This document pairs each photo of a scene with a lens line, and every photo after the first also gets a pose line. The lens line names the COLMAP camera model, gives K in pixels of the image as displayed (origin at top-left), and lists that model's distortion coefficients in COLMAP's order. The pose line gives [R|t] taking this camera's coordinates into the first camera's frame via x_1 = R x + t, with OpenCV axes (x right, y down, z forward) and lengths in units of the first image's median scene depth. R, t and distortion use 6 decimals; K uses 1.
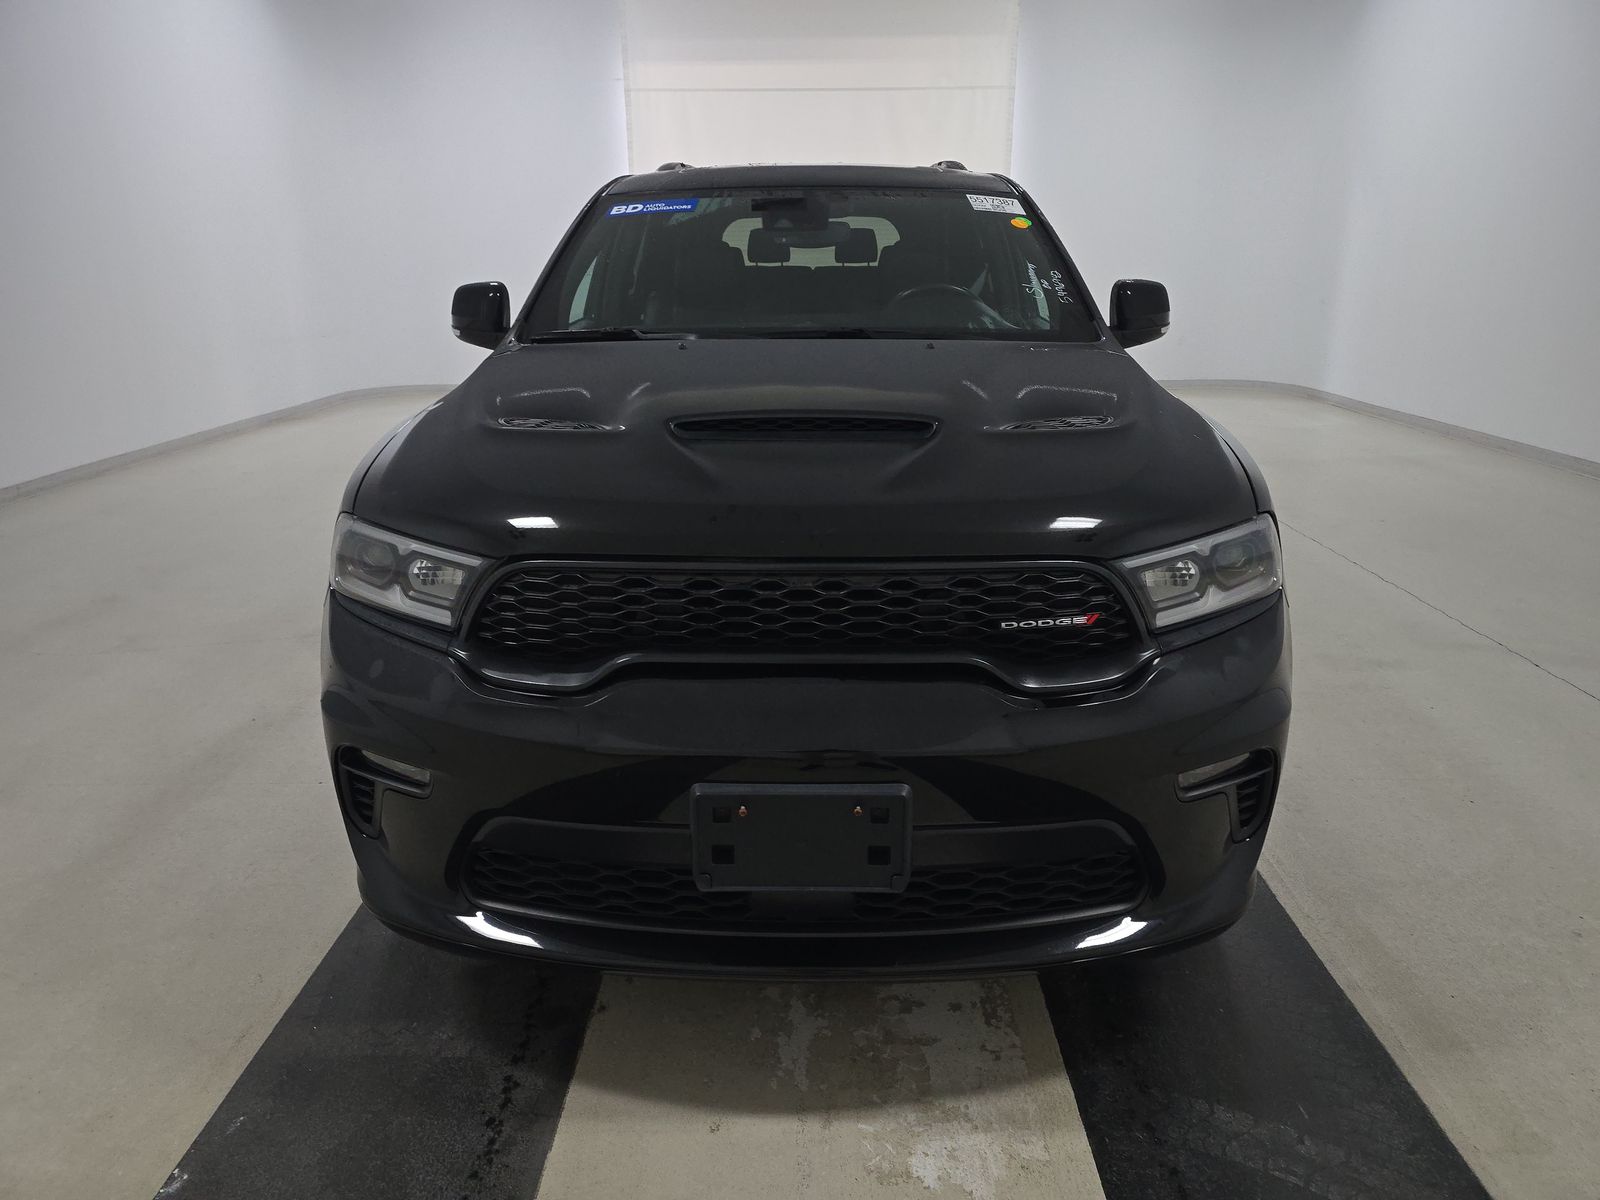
lens RADIAL K [[1079.7, 0, 799.8], [0, 1079.7, 600.5], [0, 0, 1]] dist [0.003425, -0.001267]
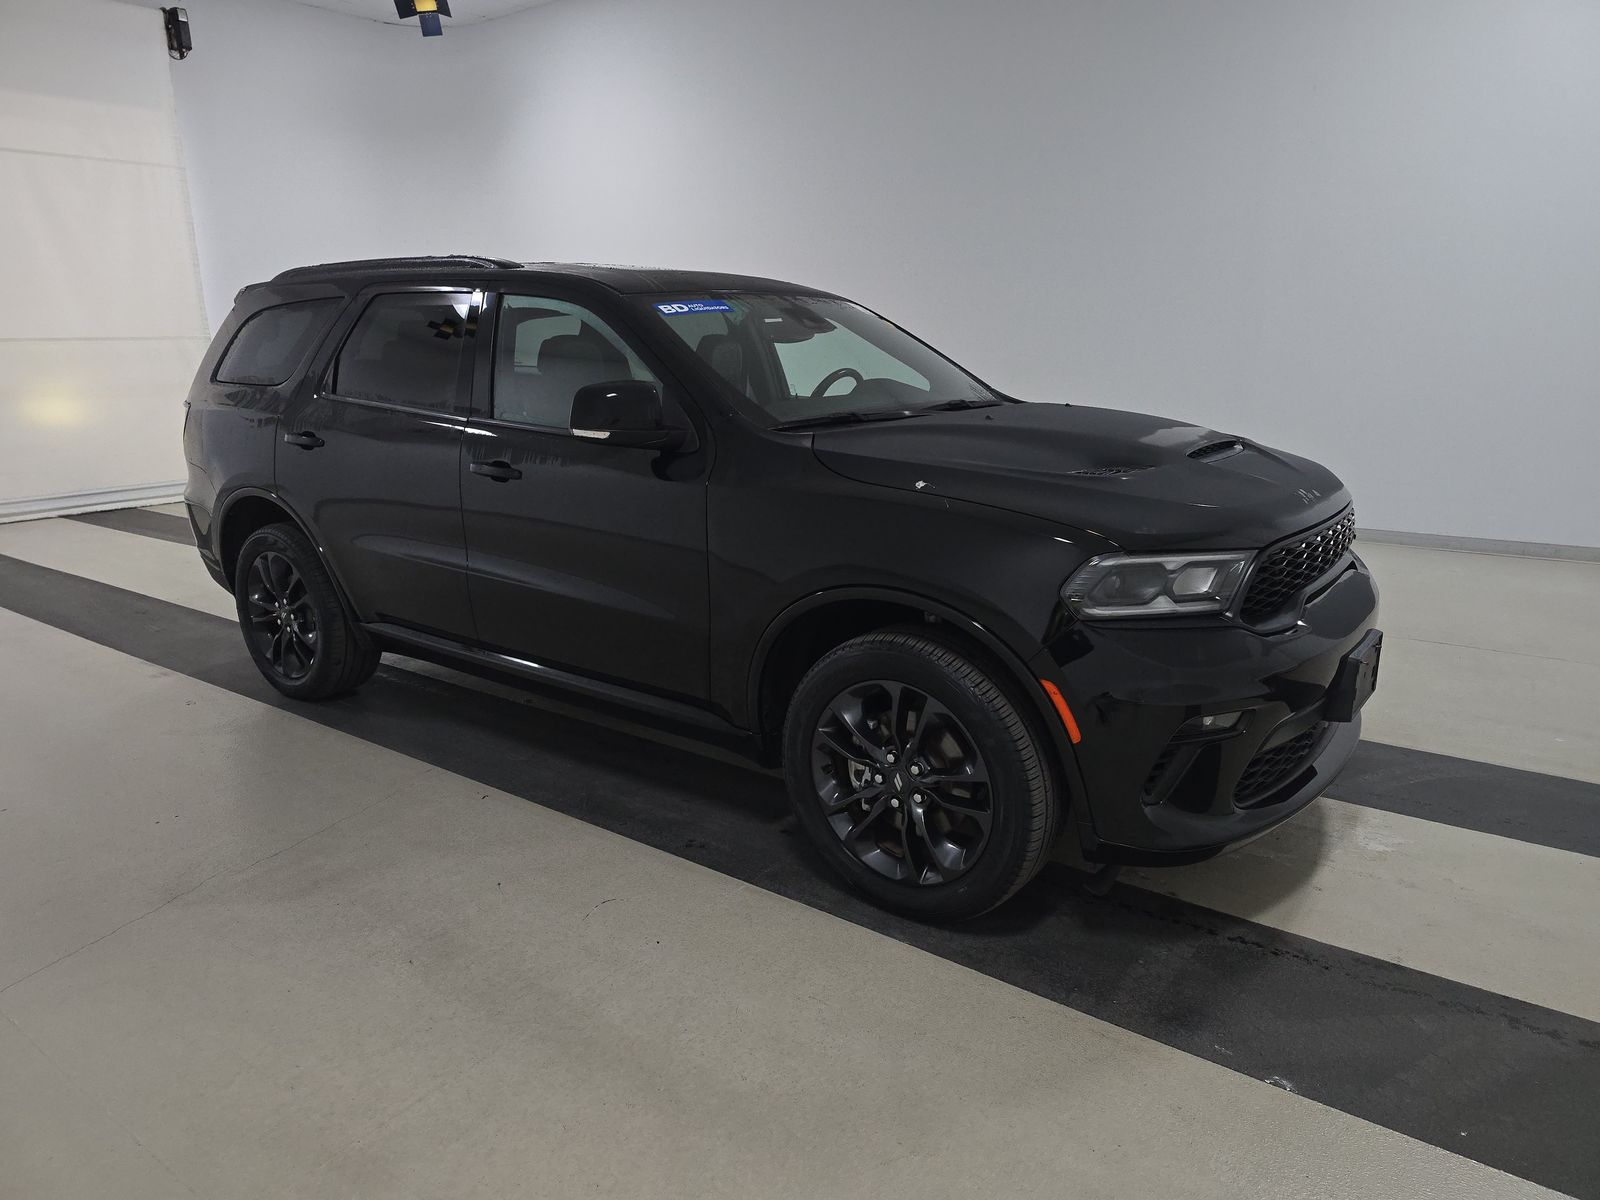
lens RADIAL K [[1079.7, 0, 809.7], [0, 1079.7, 598.9], [0, 0, 1]] dist [0.003425, -0.001267]
pose [[0.587960, -0.195606, 0.784883, -1.521993], [0.255021, 0.965661, 0.049621, -0.171886], [-0.767638, 0.170987, 0.617654, 0.475375]]
